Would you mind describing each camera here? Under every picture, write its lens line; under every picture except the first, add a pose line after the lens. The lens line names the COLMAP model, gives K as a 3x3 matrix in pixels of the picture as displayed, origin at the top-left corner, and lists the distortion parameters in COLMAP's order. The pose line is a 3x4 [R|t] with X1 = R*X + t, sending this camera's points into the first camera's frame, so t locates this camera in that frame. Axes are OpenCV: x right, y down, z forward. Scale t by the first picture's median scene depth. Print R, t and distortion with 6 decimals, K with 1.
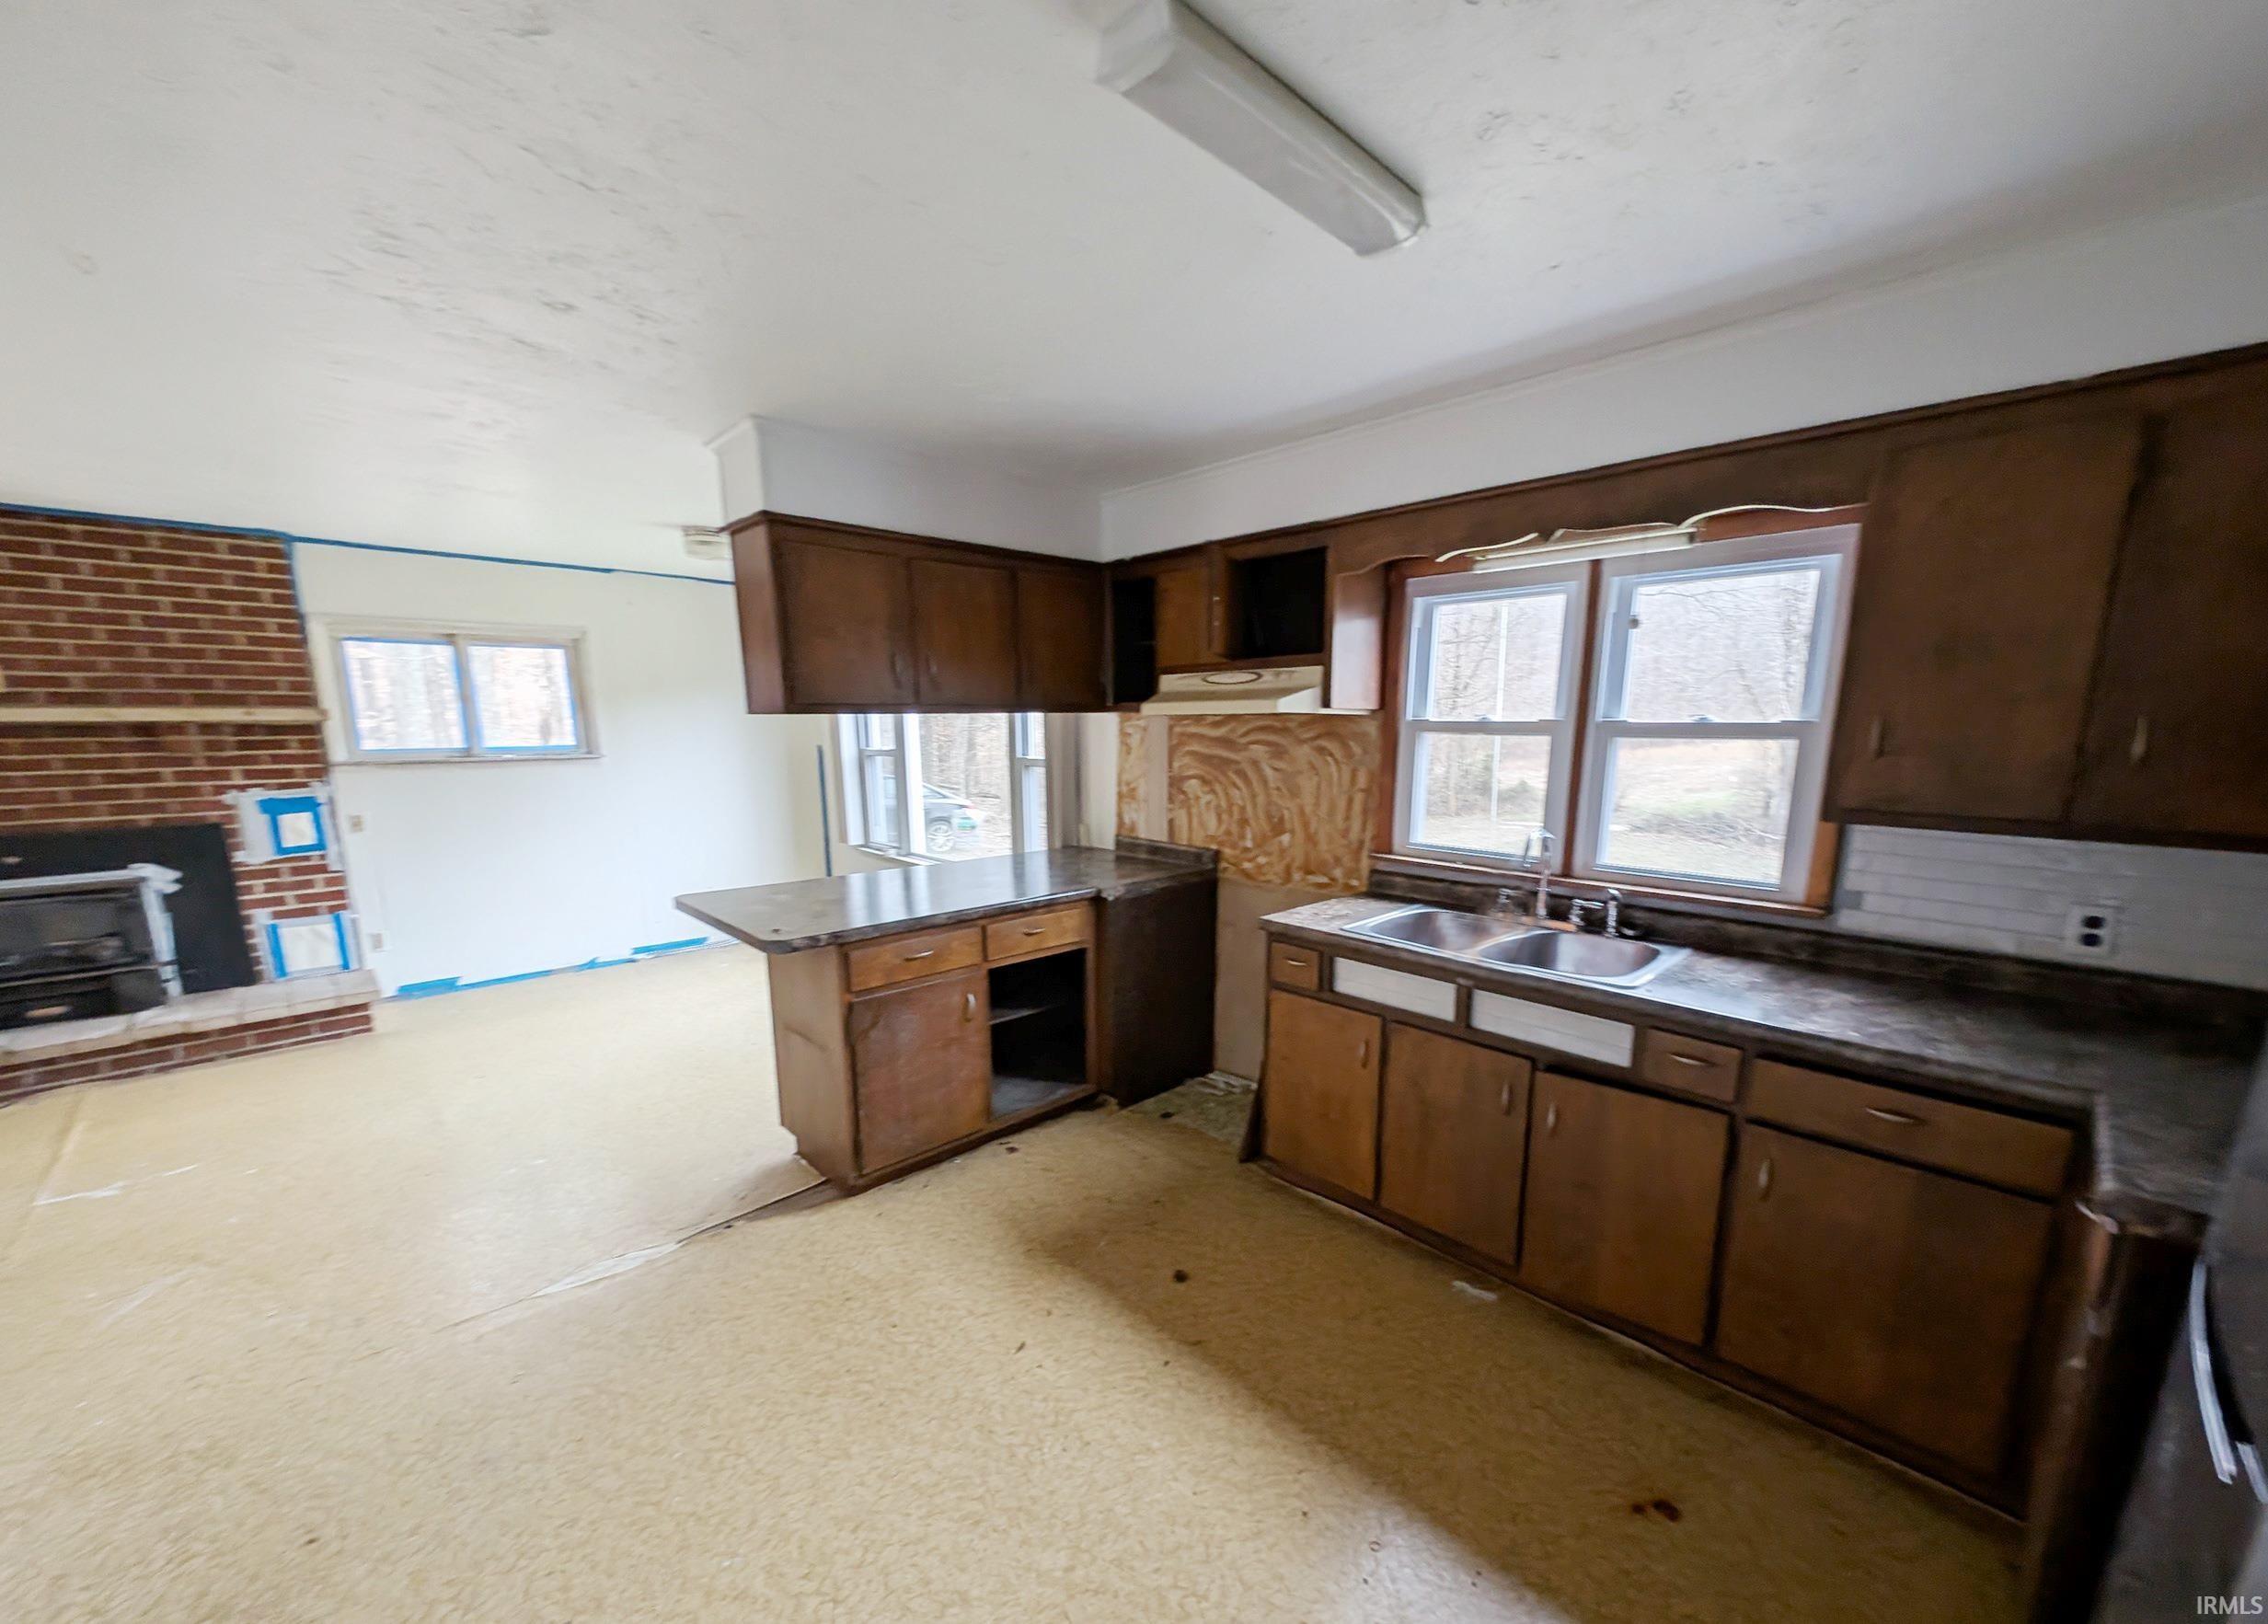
lens RADIAL K [[880.7, 0, 1194.9], [0, 880.7, 896.6], [0, 0, 1]] dist [-0.002013, -0.000065]
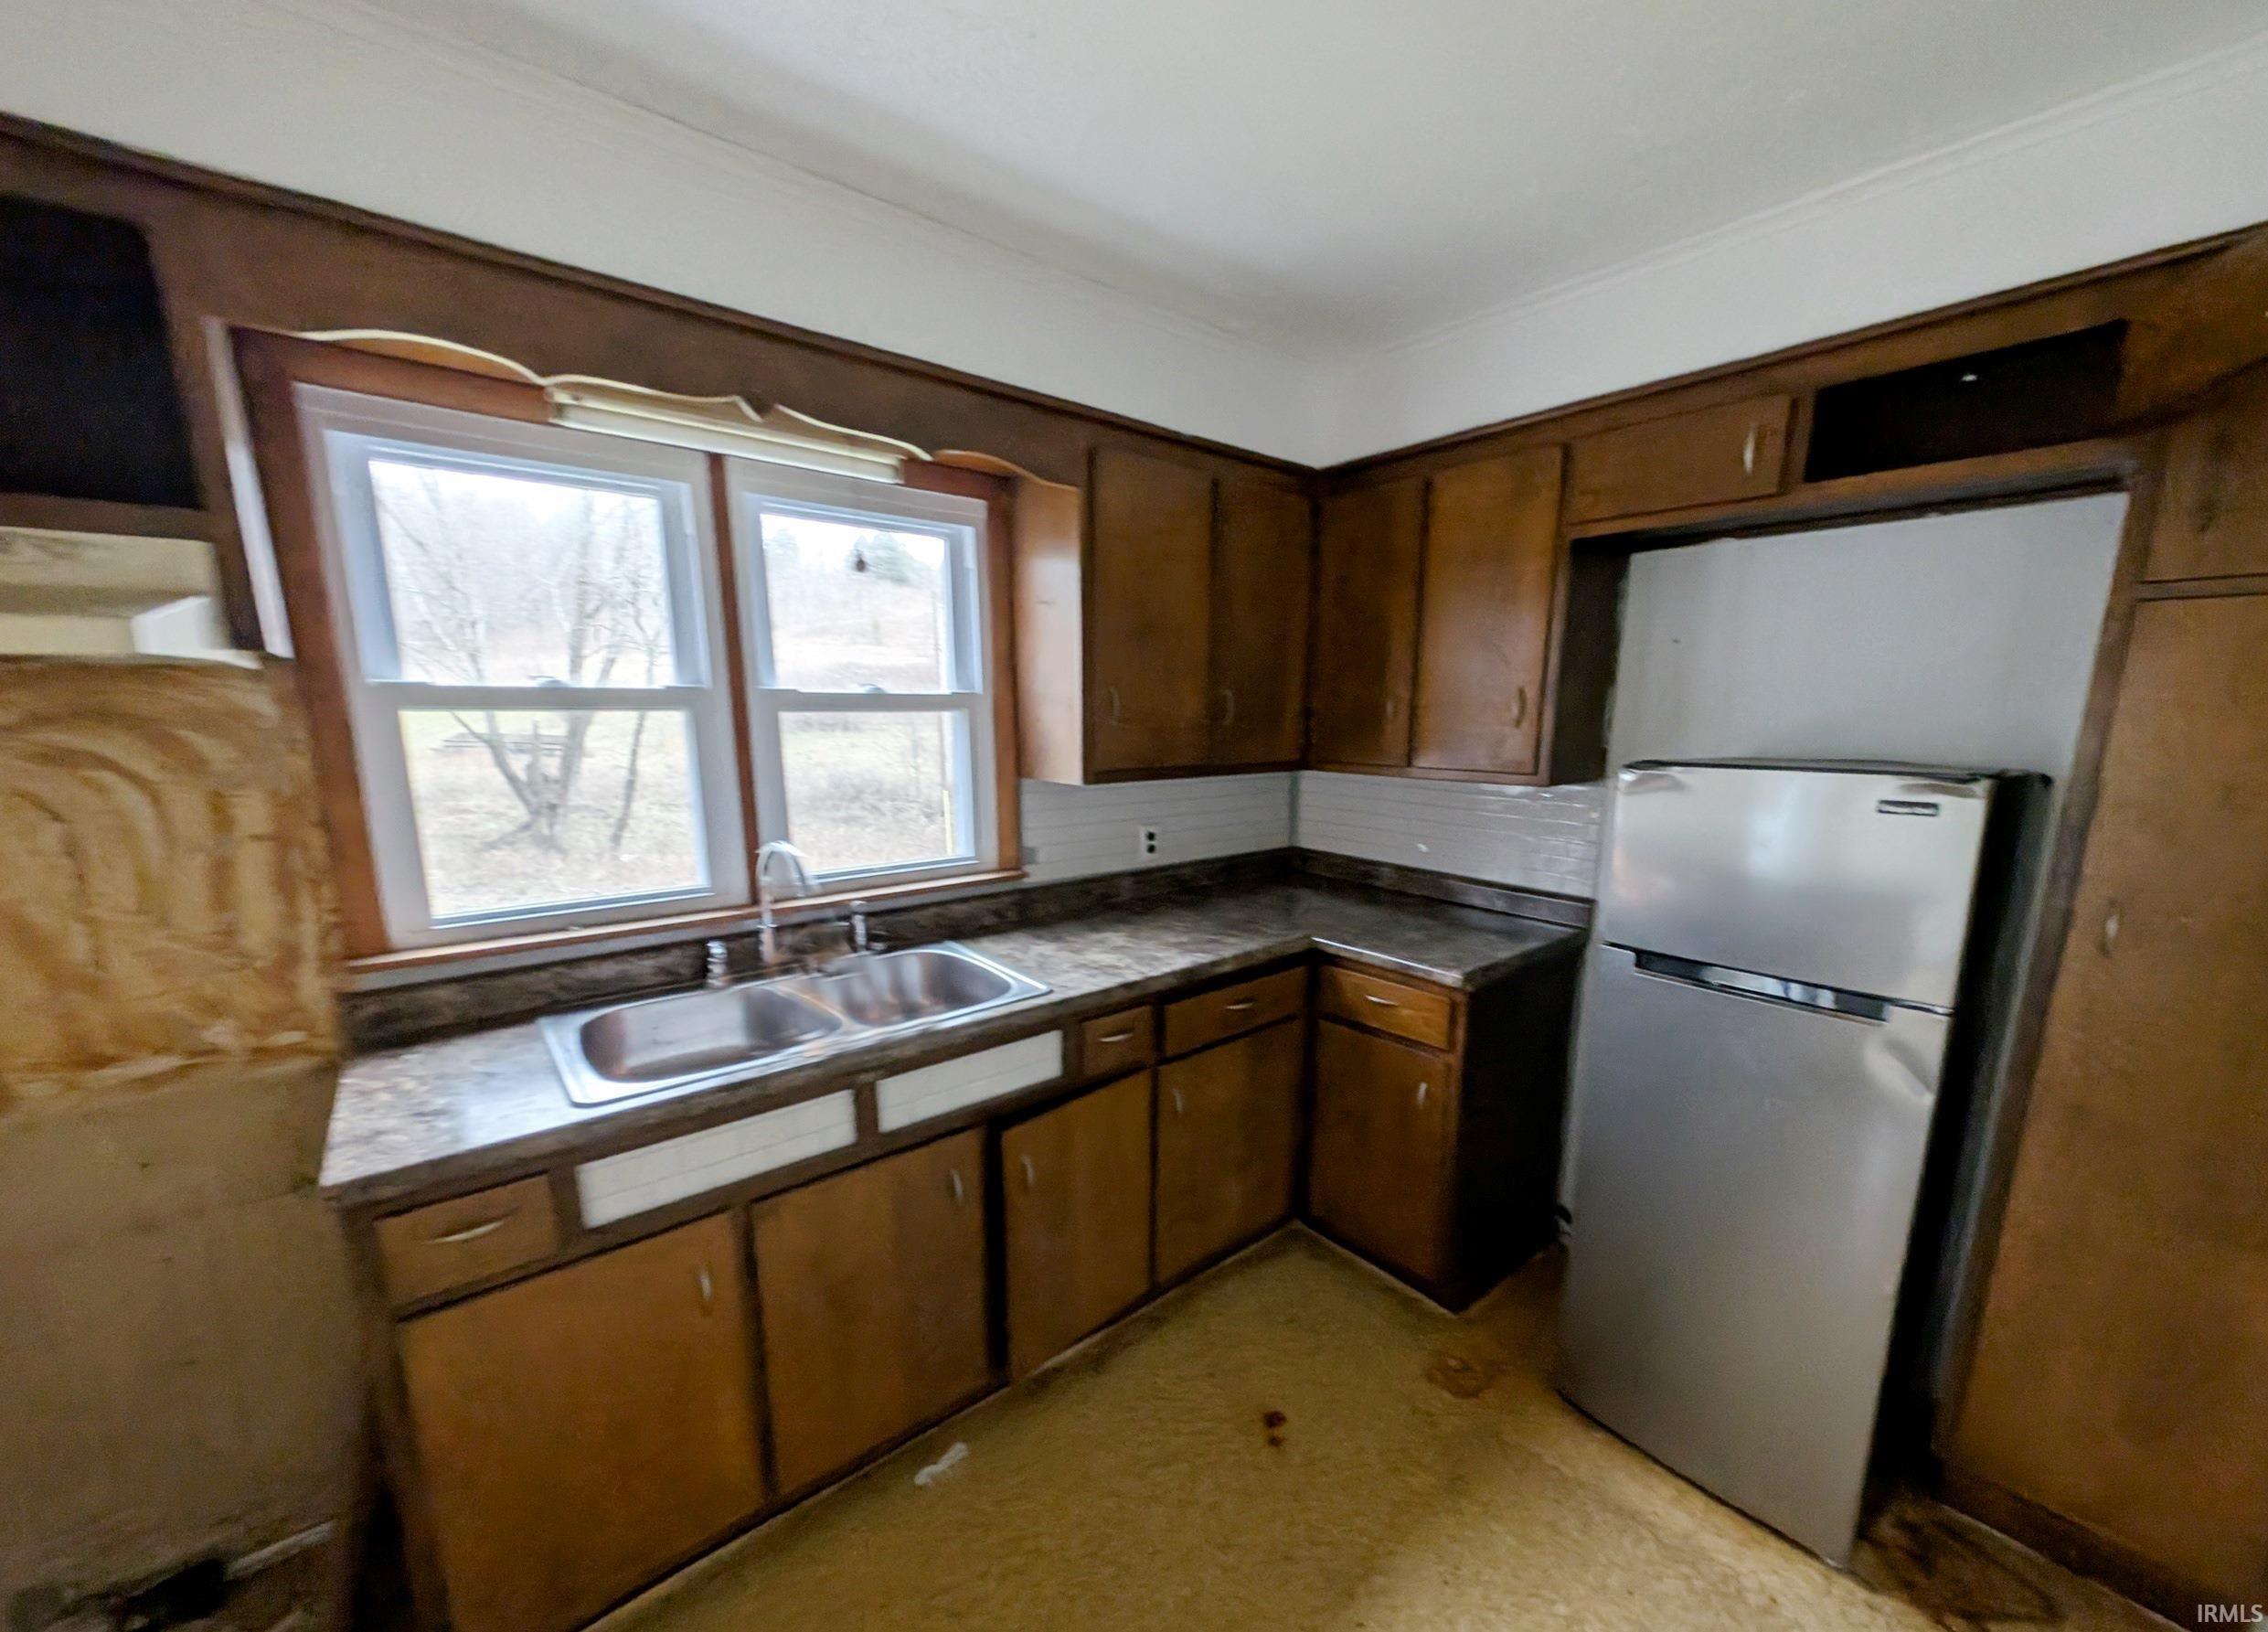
lens RADIAL K [[876.8, 0, 1169.0], [0, 876.8, 883.8], [0, 0, 1]] dist [0.003218, -0.000064]
pose [[0.077984, -0.205658, 0.975512, -0.222481], [0.190767, 0.963489, 0.187873, -0.095103], [-0.978533, 0.171444, 0.114370, 0.501218]]
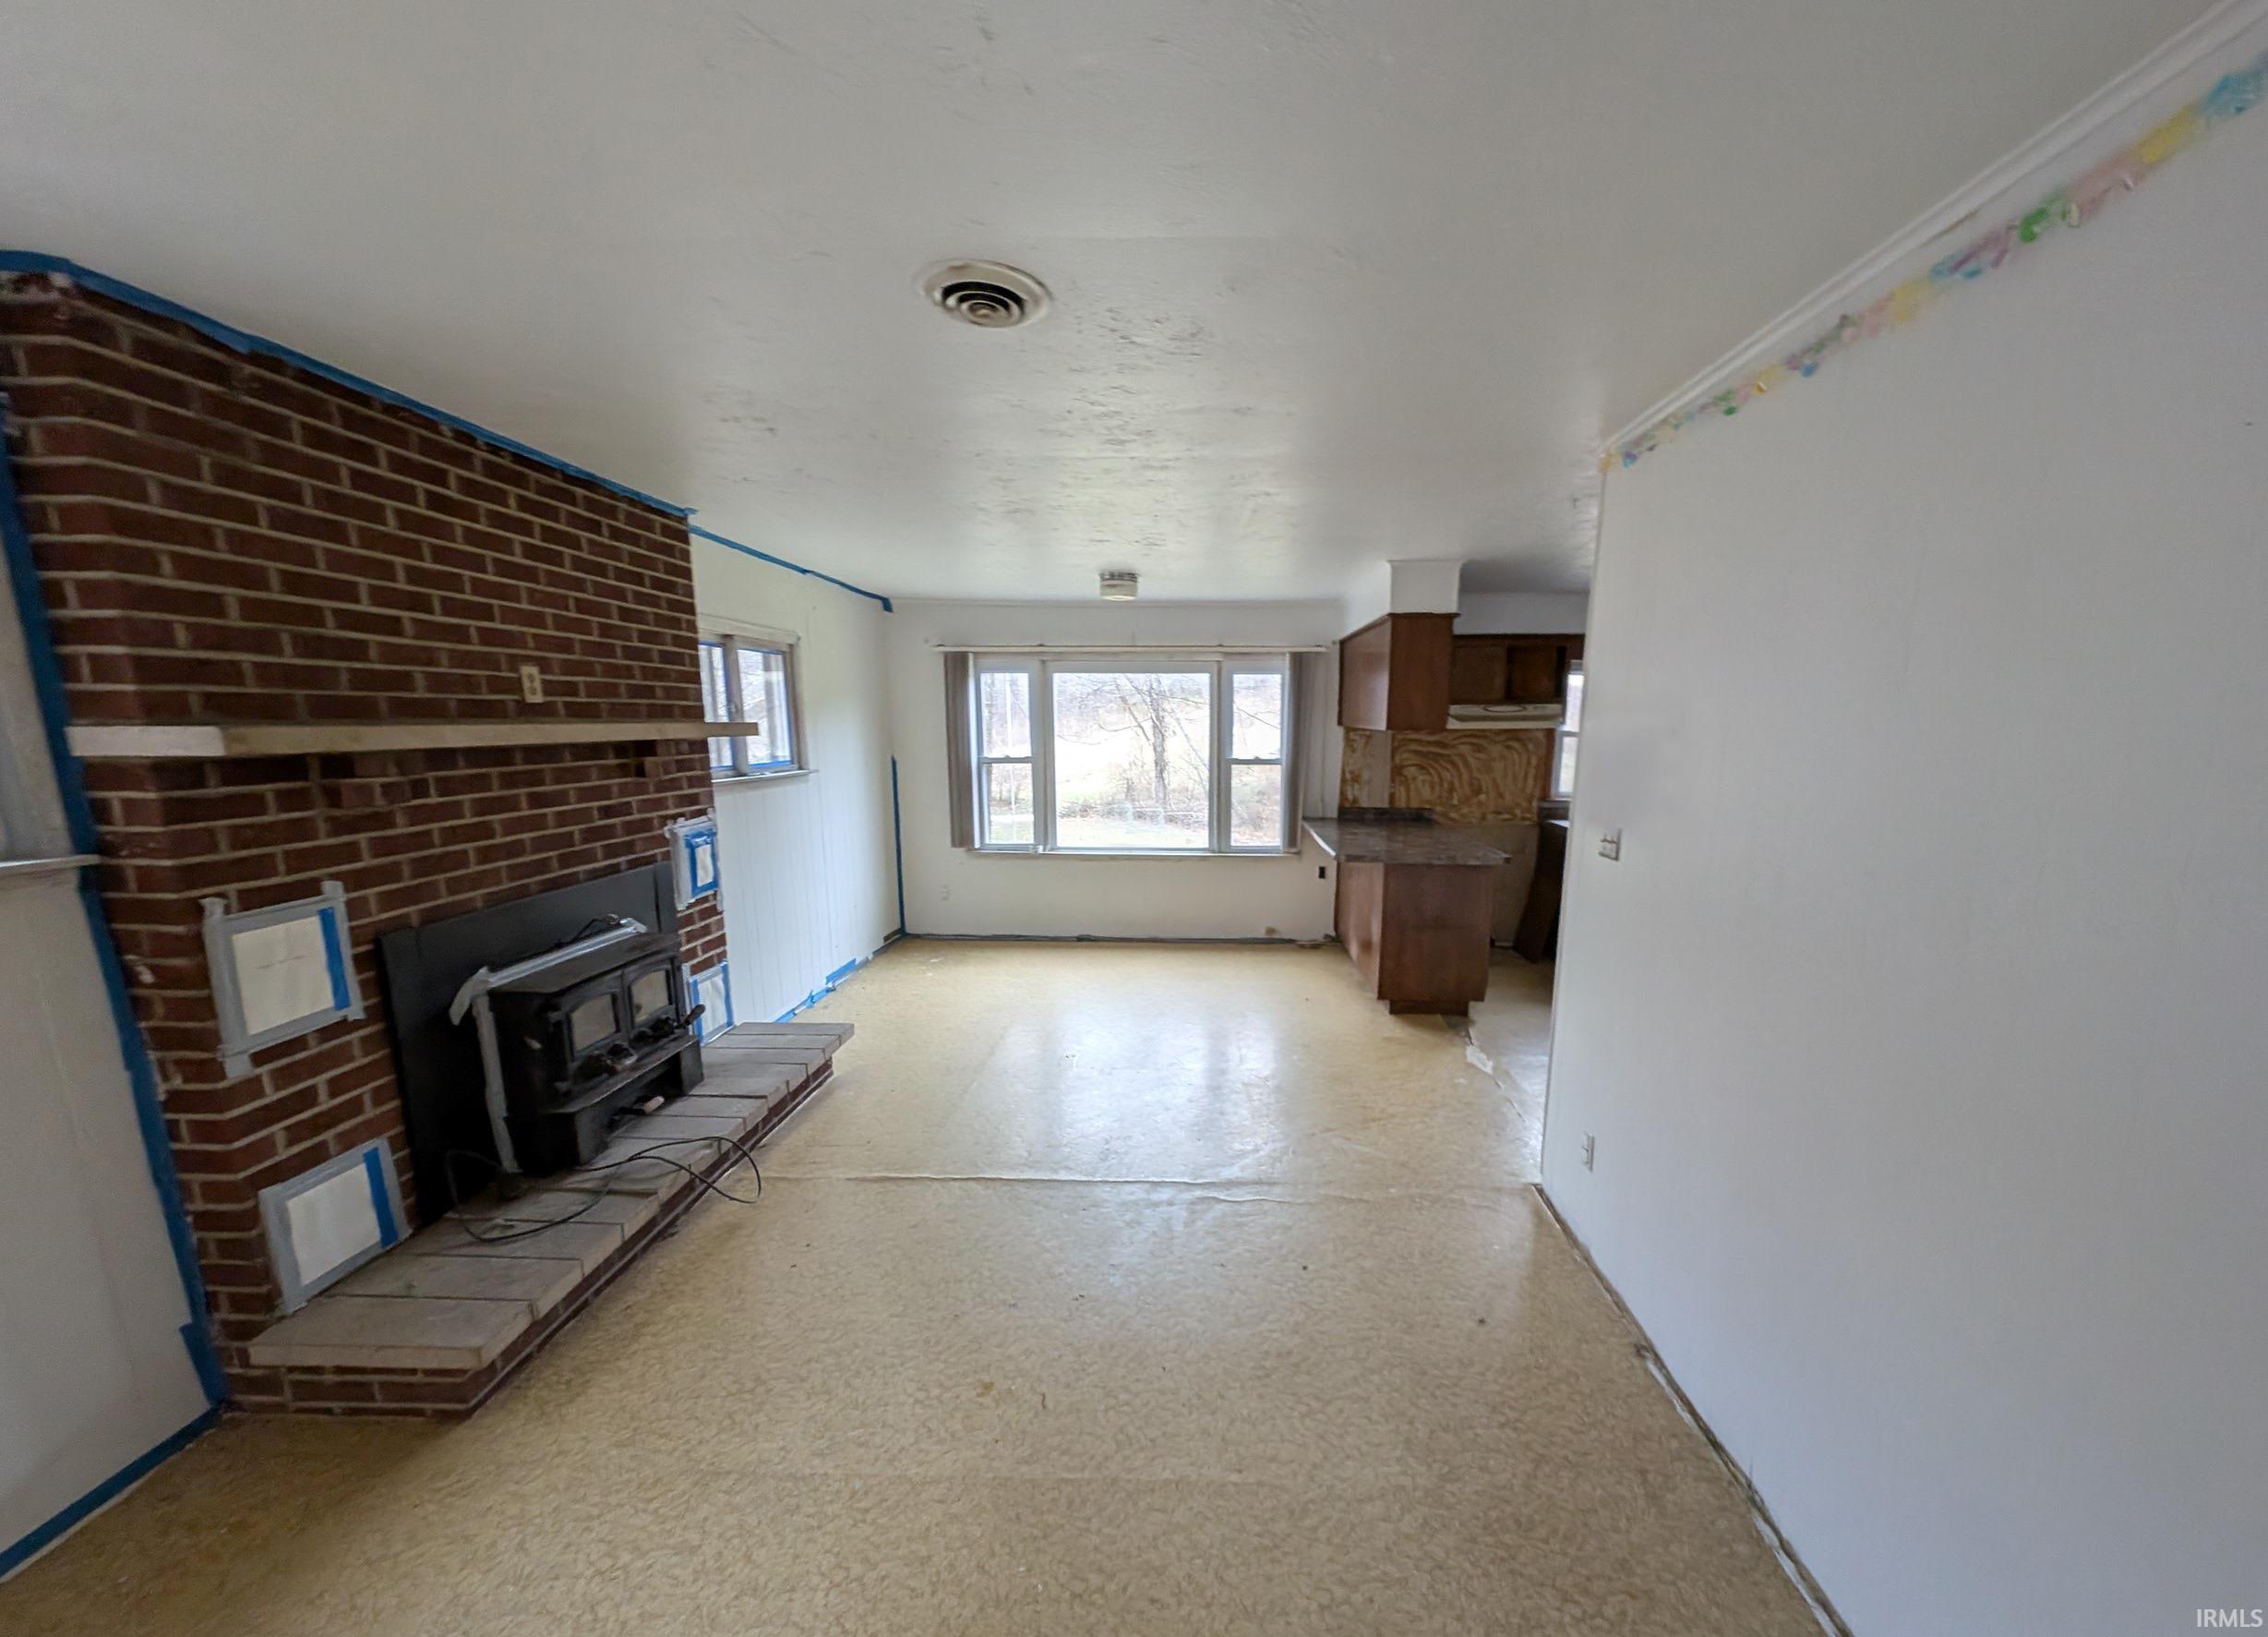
lens RADIAL K [[876.8, 0, 1185.9], [0, 876.8, 890.9], [0, 0, 1]] dist [0.003218, -0.000064]
pose [[0.730910, -0.127692, 0.670421, -1.727007], [0.133157, 0.990143, 0.043417, -0.037177], [-0.669357, 0.057538, 0.740709, 0.096478]]
